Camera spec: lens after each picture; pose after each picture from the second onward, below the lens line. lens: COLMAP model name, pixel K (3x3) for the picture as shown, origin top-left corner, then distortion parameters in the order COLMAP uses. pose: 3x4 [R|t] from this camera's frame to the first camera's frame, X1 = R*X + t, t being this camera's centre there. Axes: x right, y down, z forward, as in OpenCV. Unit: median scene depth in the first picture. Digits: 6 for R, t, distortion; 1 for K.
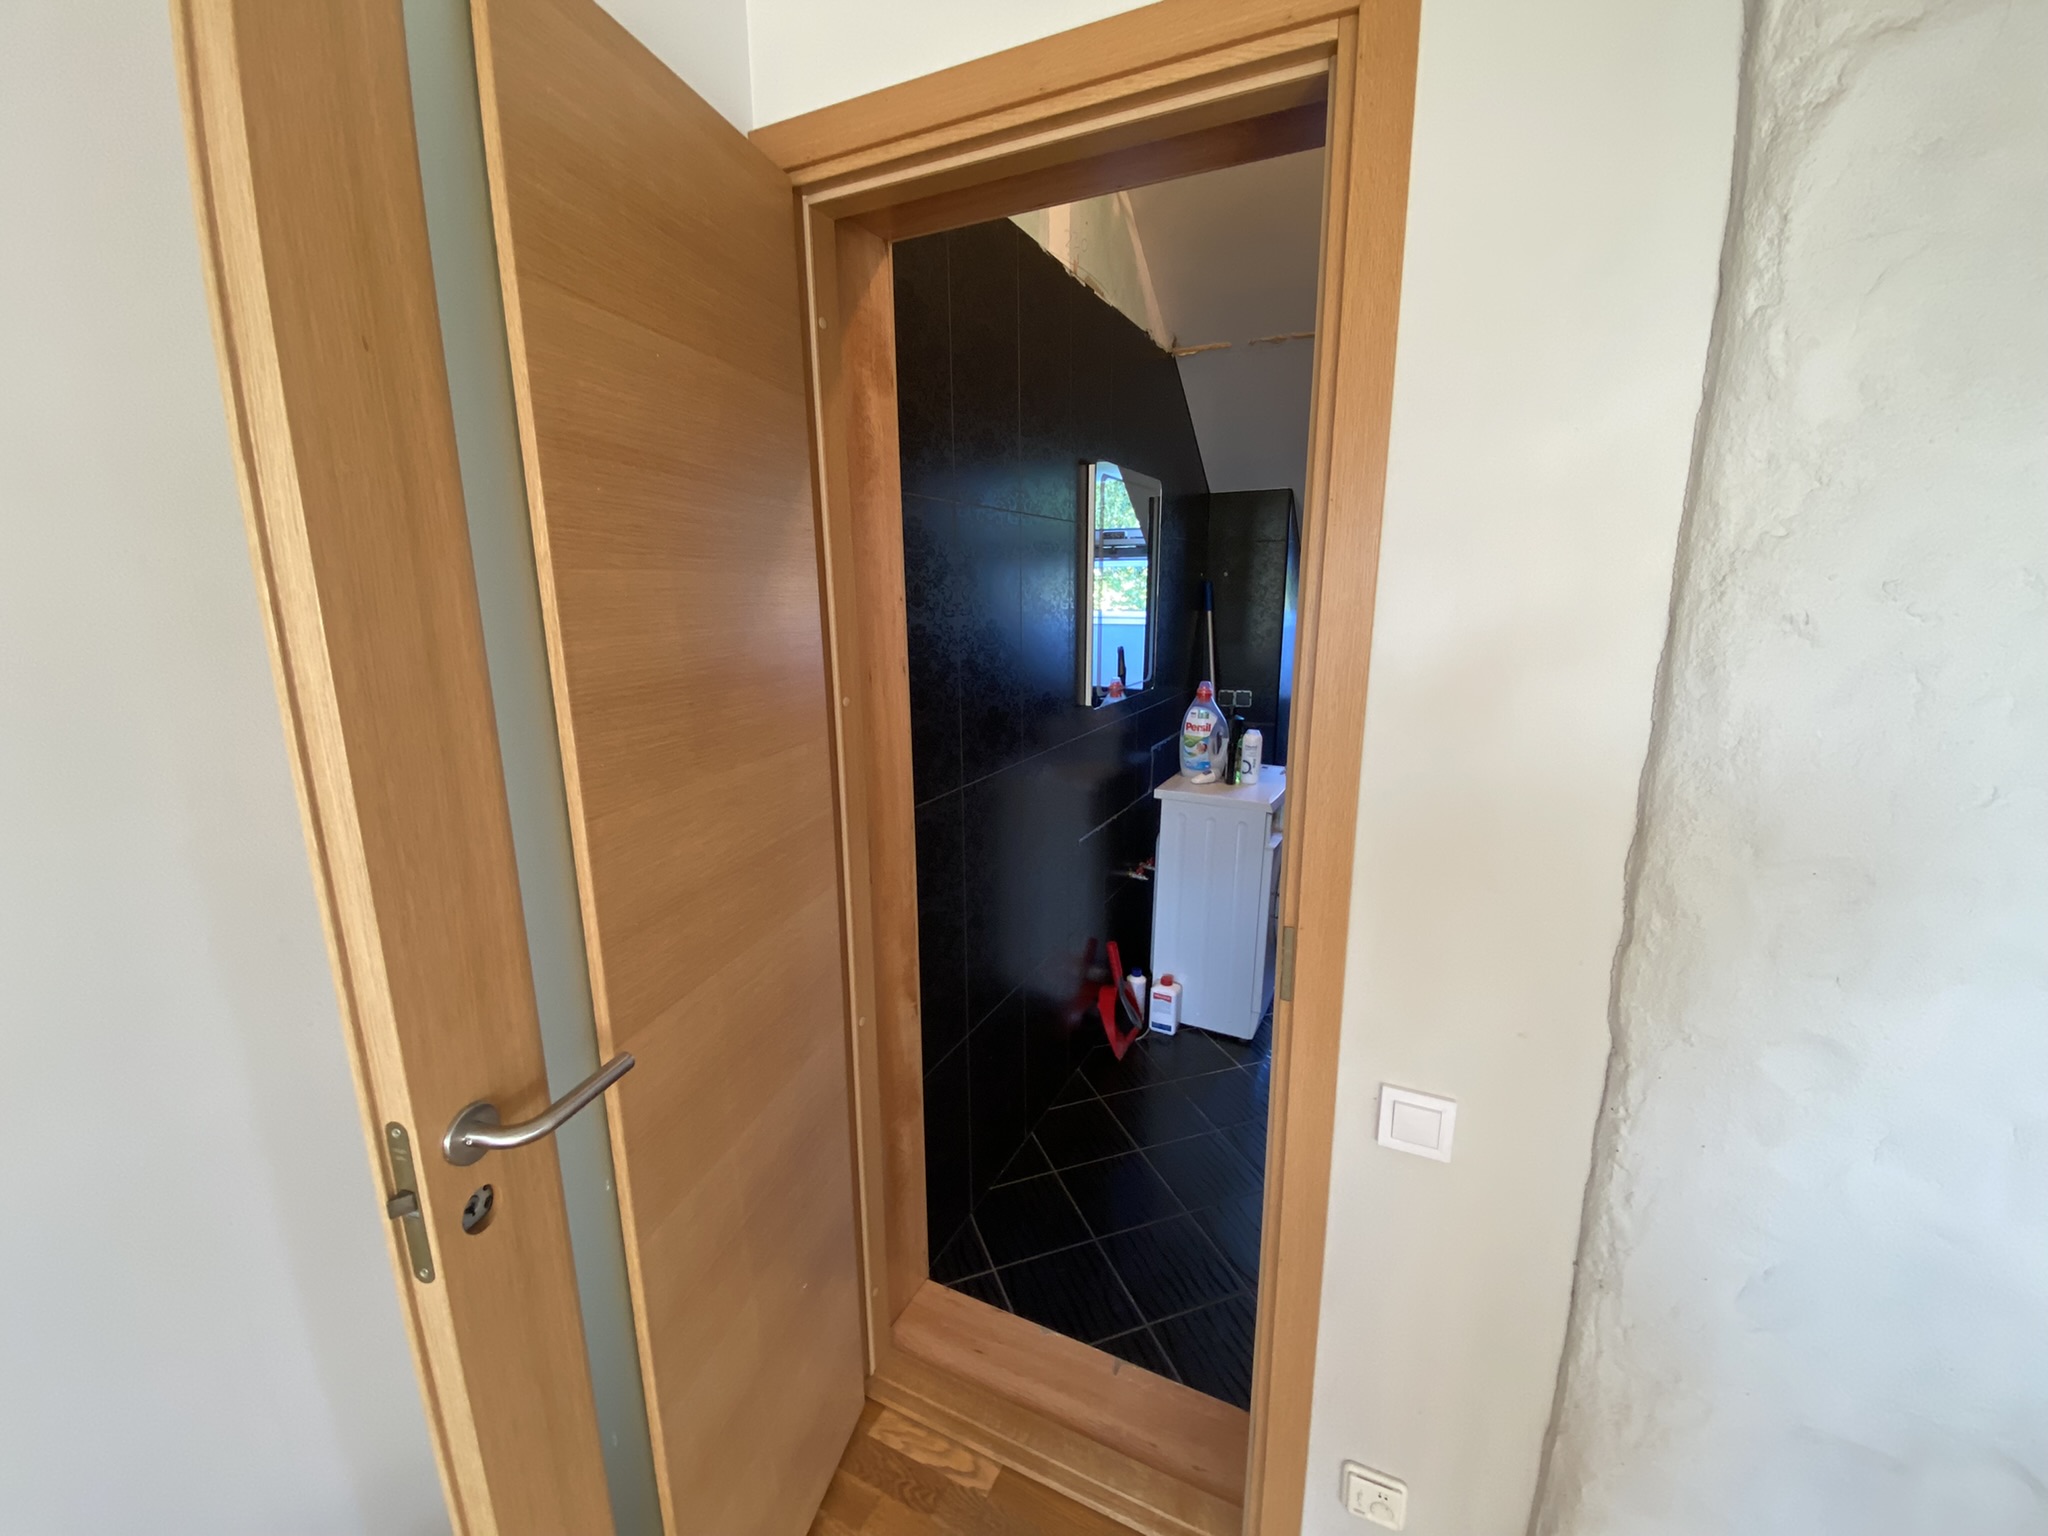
lens RADIAL K [[832.1, 0, 1031.5], [0, 832.1, 780.0], [0, 0, 1]] dist [0.006933, -0.008960]
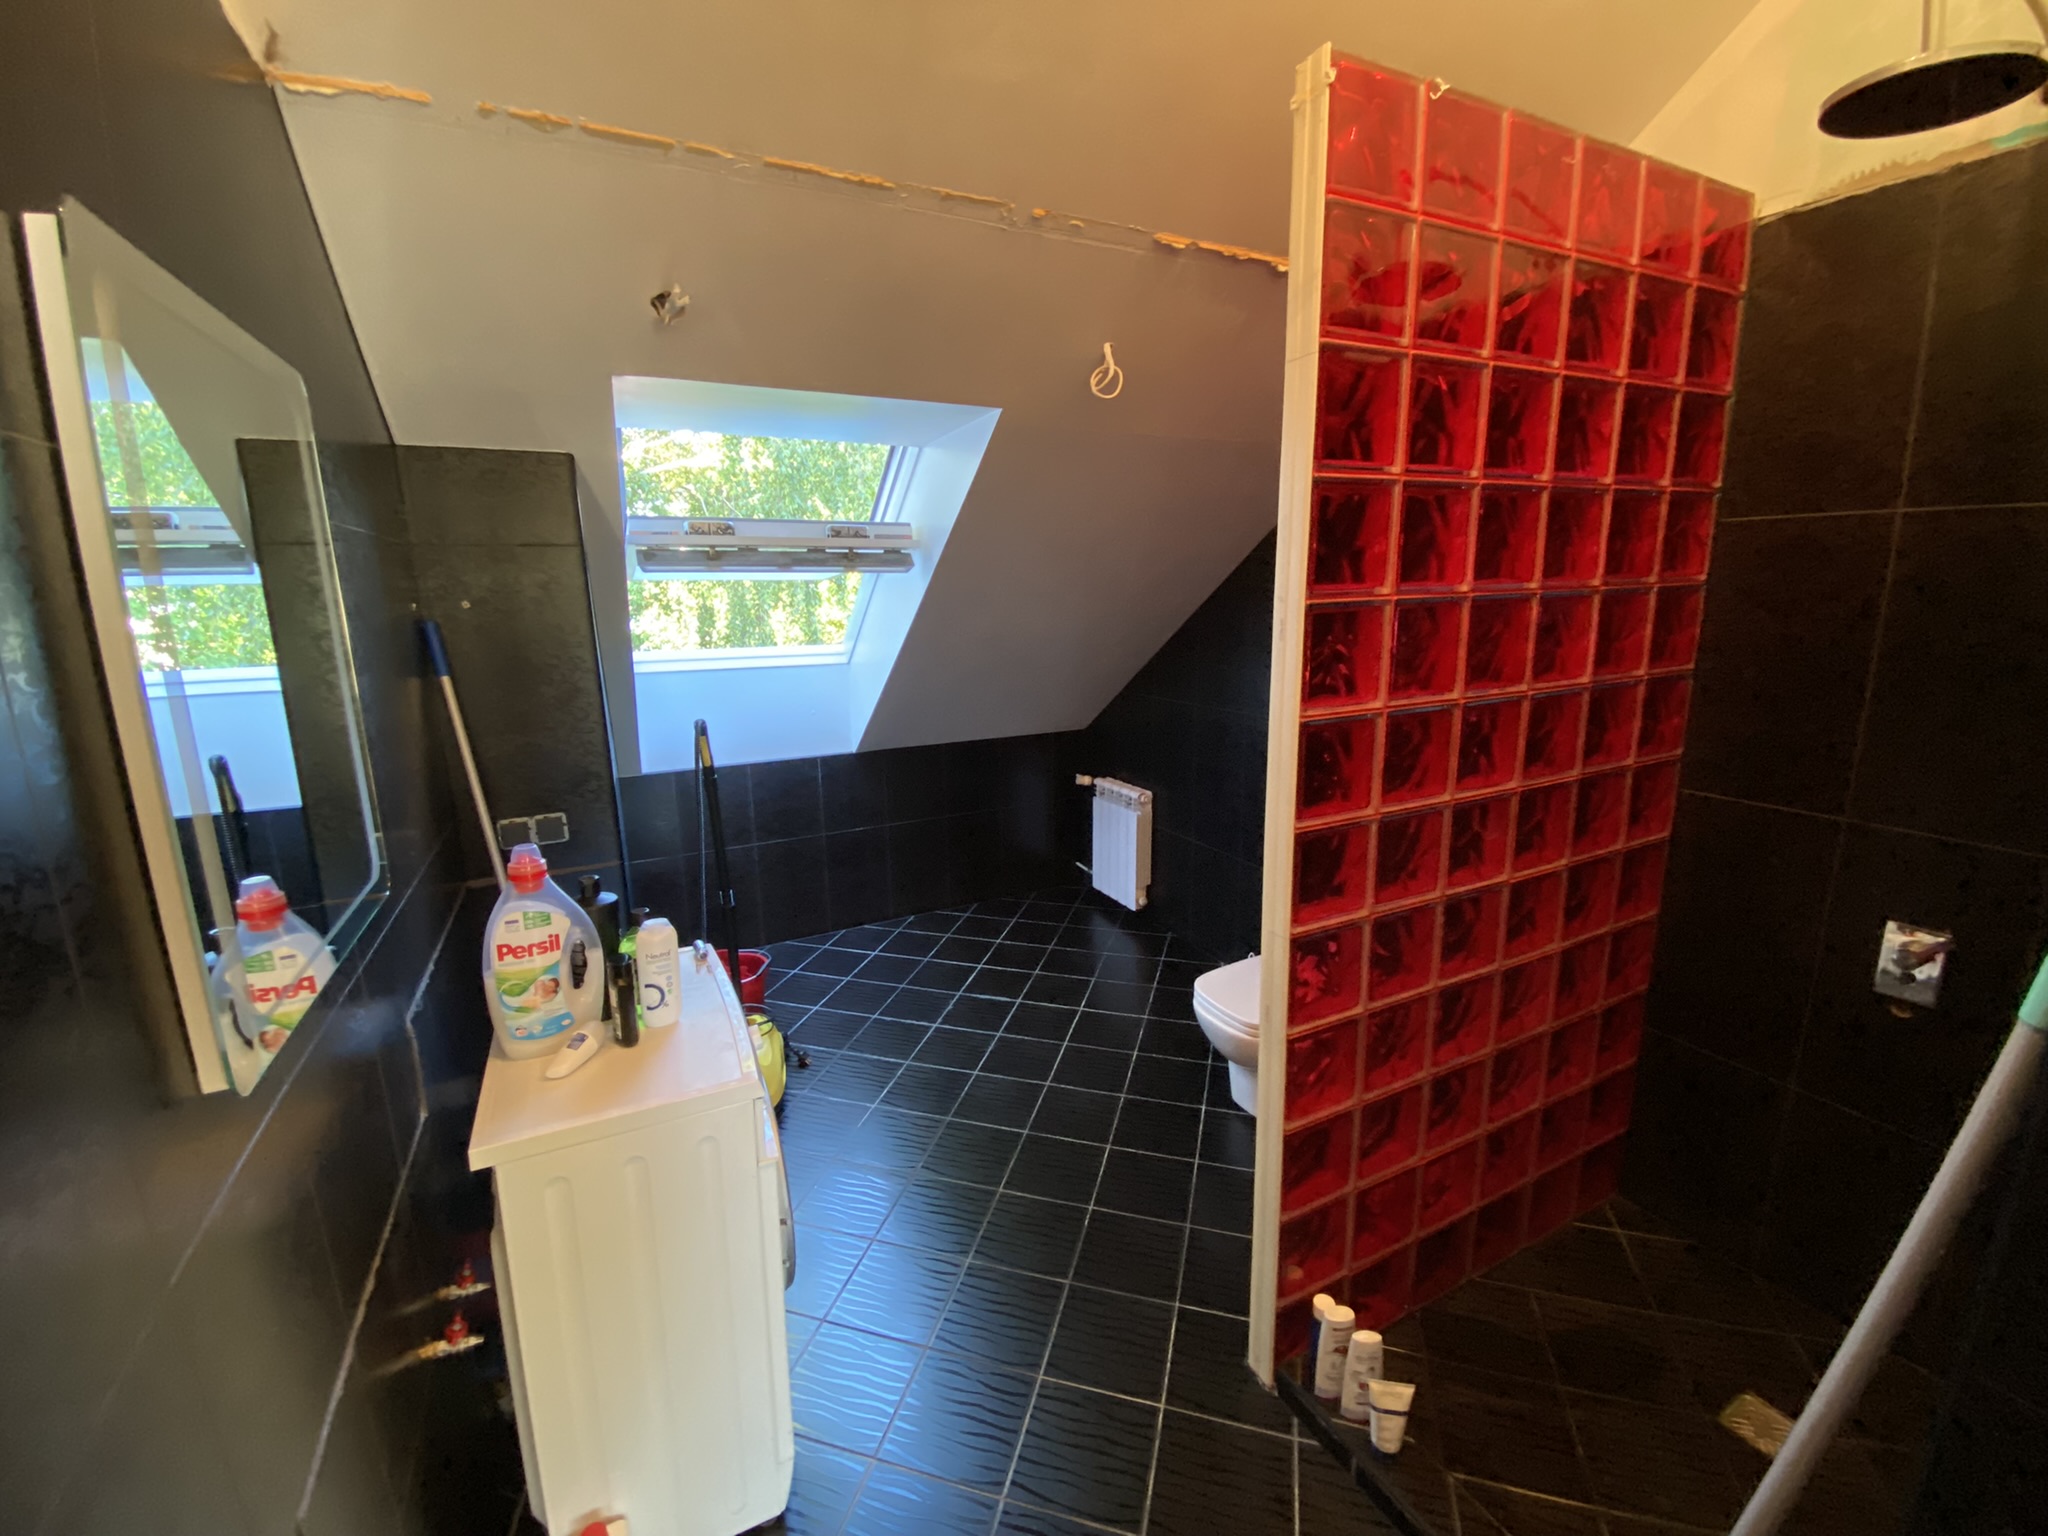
lens RADIAL K [[832.1, 0, 1026.4], [0, 832.1, 767.5], [0, 0, 1]] dist [0.006933, -0.008960]
pose [[0.612054, -0.170818, 0.772147, 0.032514], [0.189427, 0.979636, 0.066567, -0.138088], [-0.767794, 0.105523, 0.631948, 0.491311]]
